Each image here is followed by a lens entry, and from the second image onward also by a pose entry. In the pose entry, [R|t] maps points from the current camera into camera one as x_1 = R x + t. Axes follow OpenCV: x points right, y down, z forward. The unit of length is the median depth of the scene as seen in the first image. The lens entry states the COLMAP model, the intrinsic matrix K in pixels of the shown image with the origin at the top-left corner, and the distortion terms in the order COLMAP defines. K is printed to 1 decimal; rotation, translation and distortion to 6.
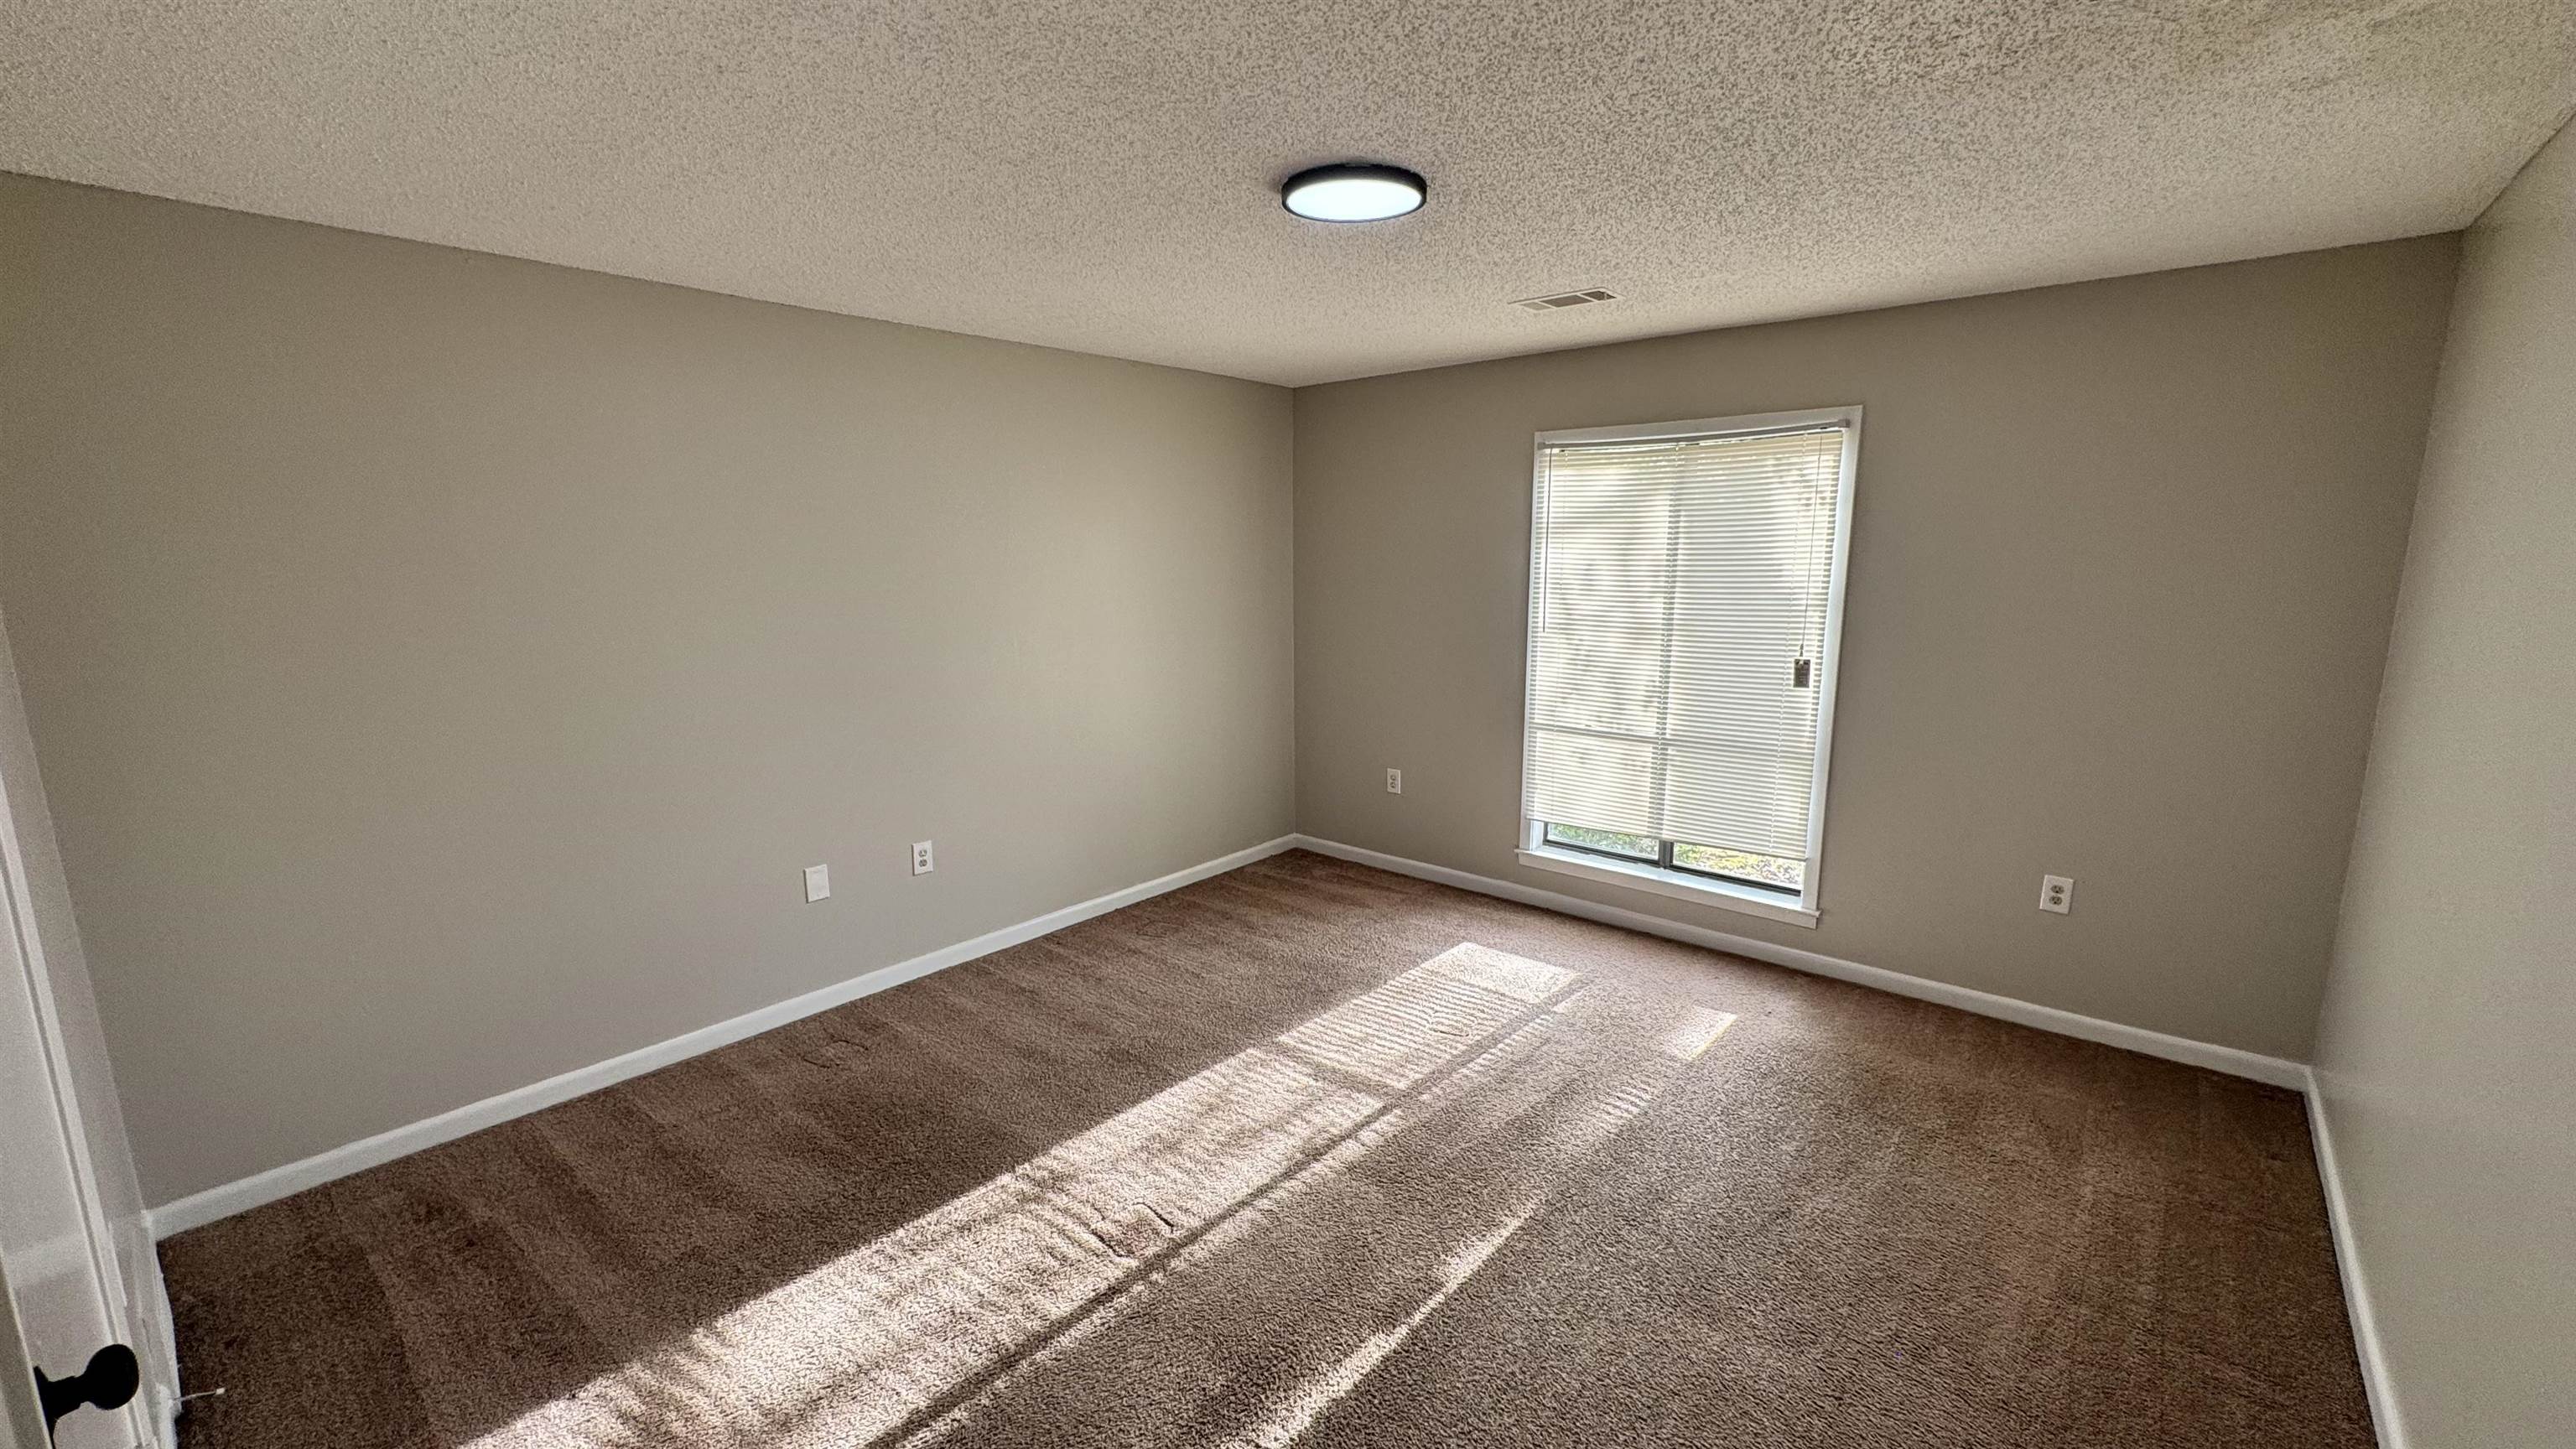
lens RADIAL K [[1029.2, 0, 1288.7], [0, 1029.2, 731.9], [0, 0, 1]] dist [-0.000306, 0.000238]
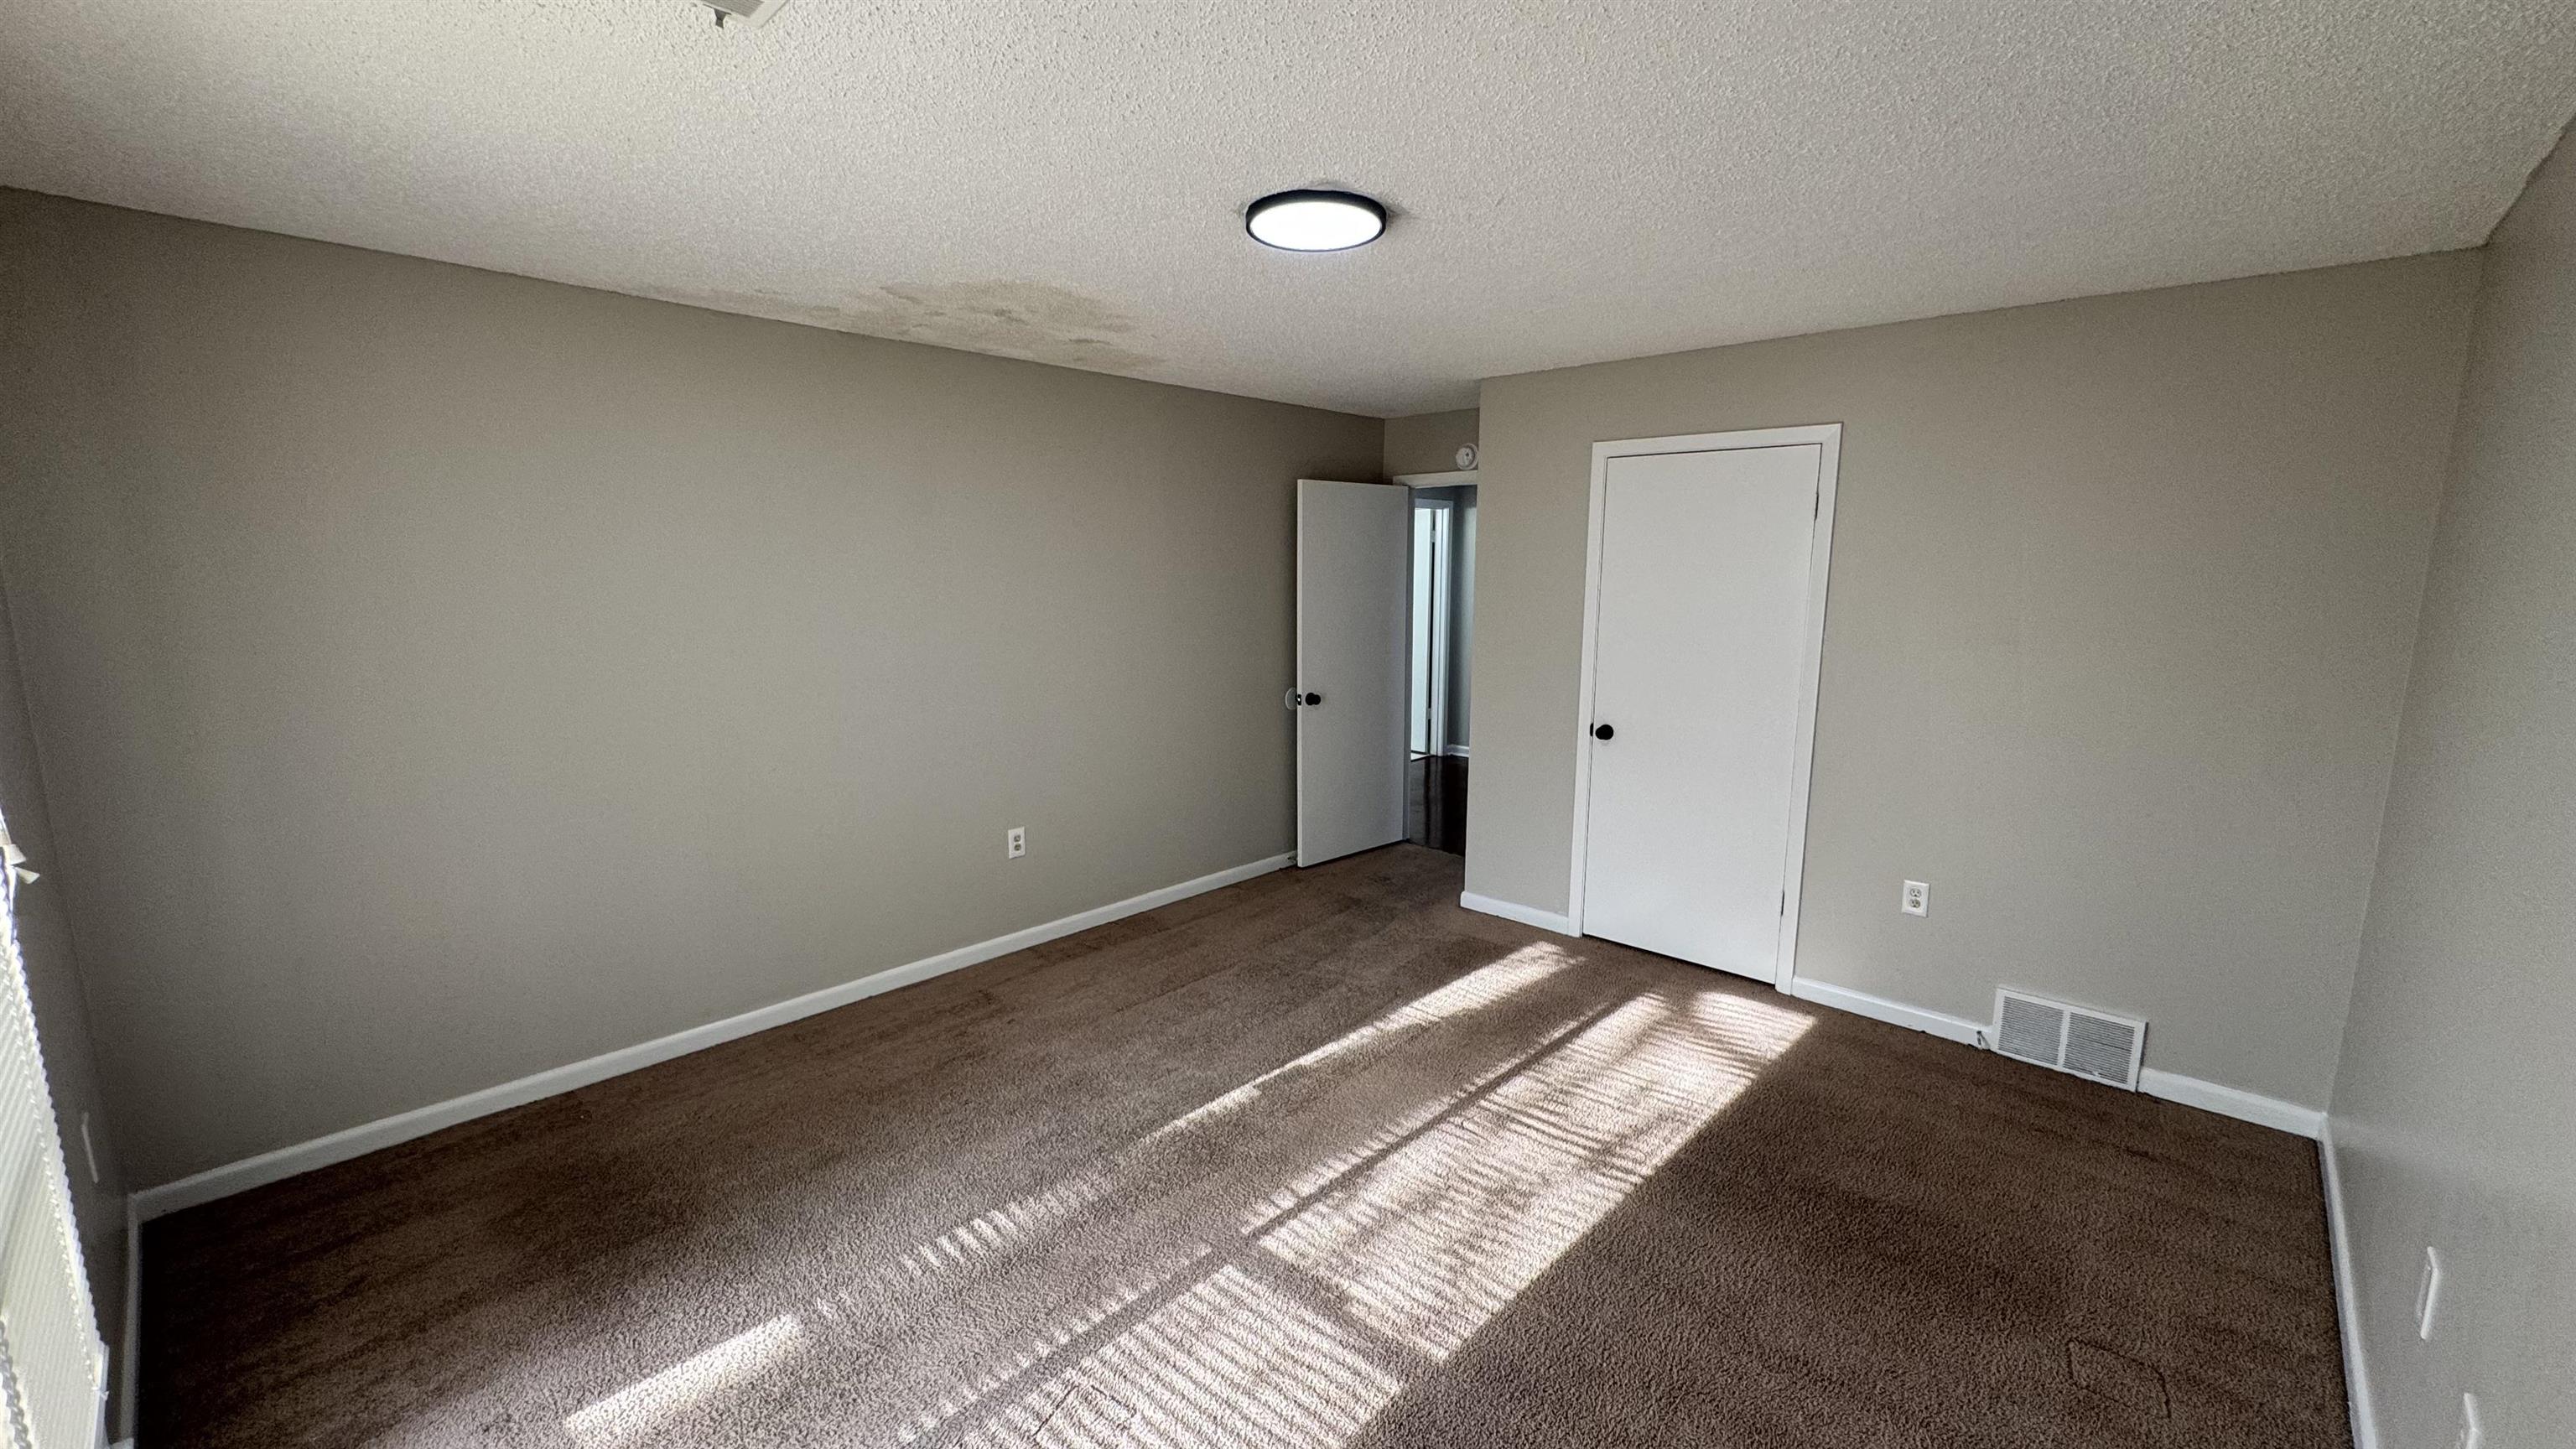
lens RADIAL K [[1029.2, 0, 1288.7], [0, 1029.2, 731.9], [0, 0, 1]] dist [-0.000306, 0.000238]
pose [[-0.999244, -0.007000, 0.038232, 0.042921], [0.006255, 0.941865, 0.335933, -0.315374], [-0.038361, 0.335918, -0.941110, 1.748263]]
